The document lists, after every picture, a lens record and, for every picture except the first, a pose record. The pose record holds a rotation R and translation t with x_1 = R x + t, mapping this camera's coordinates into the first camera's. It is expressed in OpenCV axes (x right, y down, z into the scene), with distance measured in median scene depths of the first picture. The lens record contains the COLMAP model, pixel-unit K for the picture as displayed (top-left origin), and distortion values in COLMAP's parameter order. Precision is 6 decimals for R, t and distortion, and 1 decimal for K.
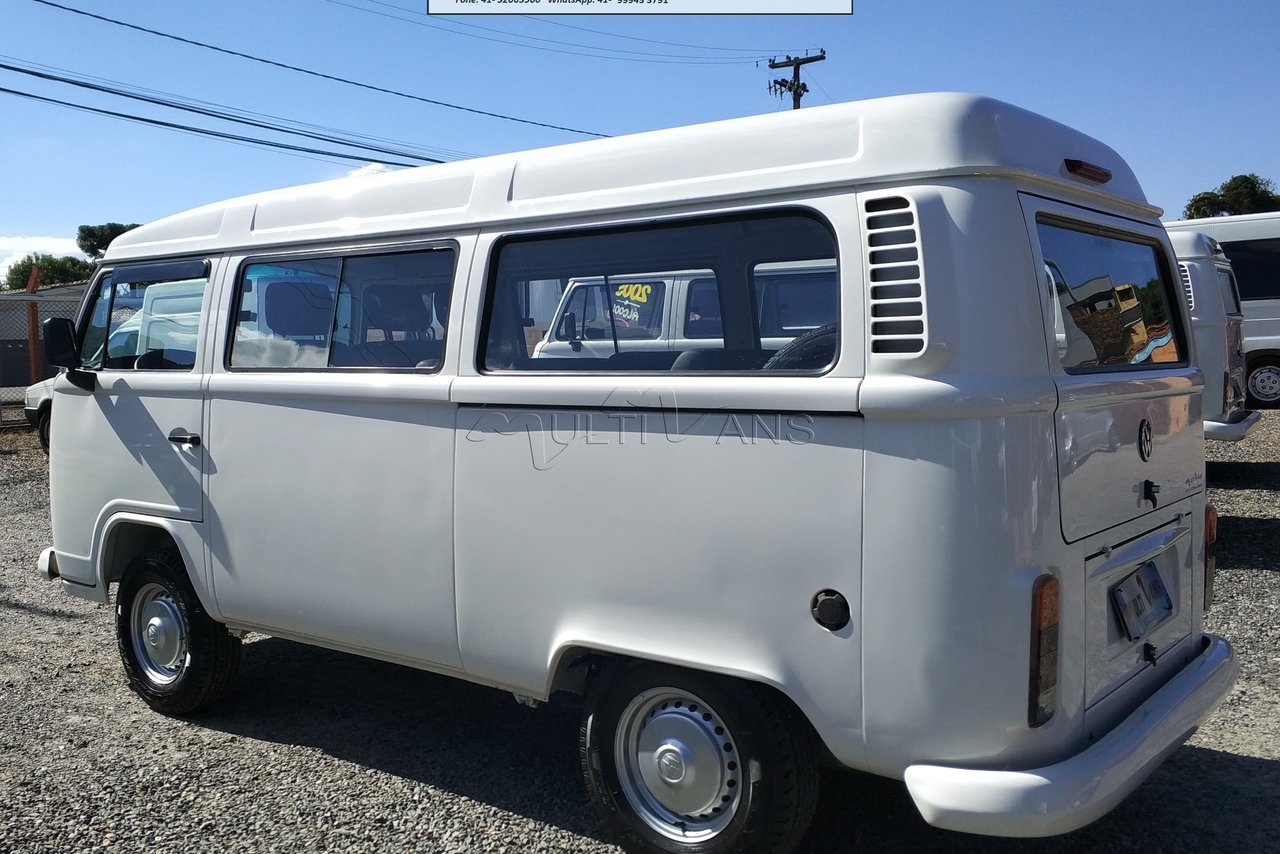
lens RADIAL K [[1010.8, 0, 640.0], [0, 1010.8, 427.0], [0, 0, 1]] dist [0.123638, -0.187587]
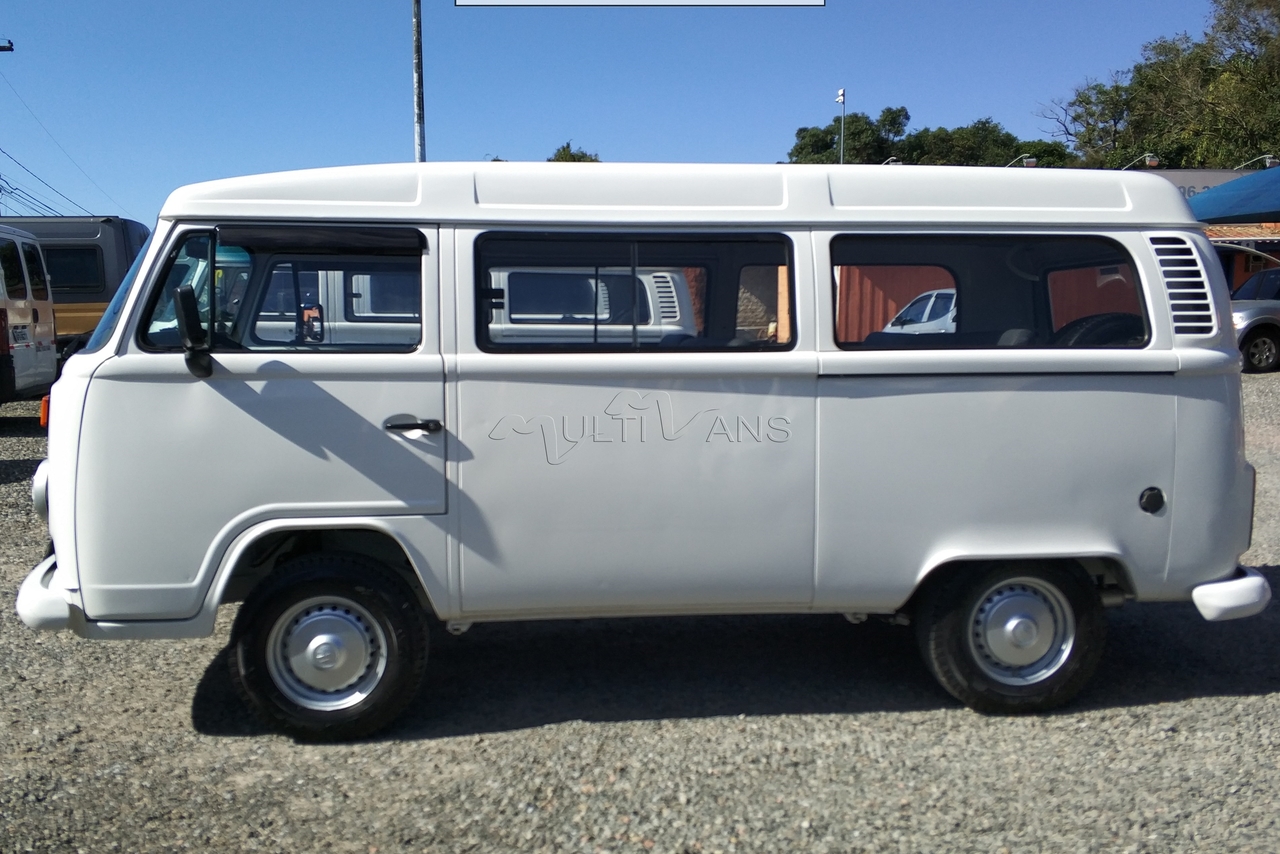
lens RADIAL K [[1007.8, 0, 634.7], [0, 1007.8, 413.4], [0, 0, 1]] dist [0.100521, -0.178893]
pose [[0.772386, -0.036880, 0.634082, -1.053975], [0.041311, 0.999116, 0.007790, 0.002555], [-0.633808, 0.020178, 0.773227, 0.223319]]
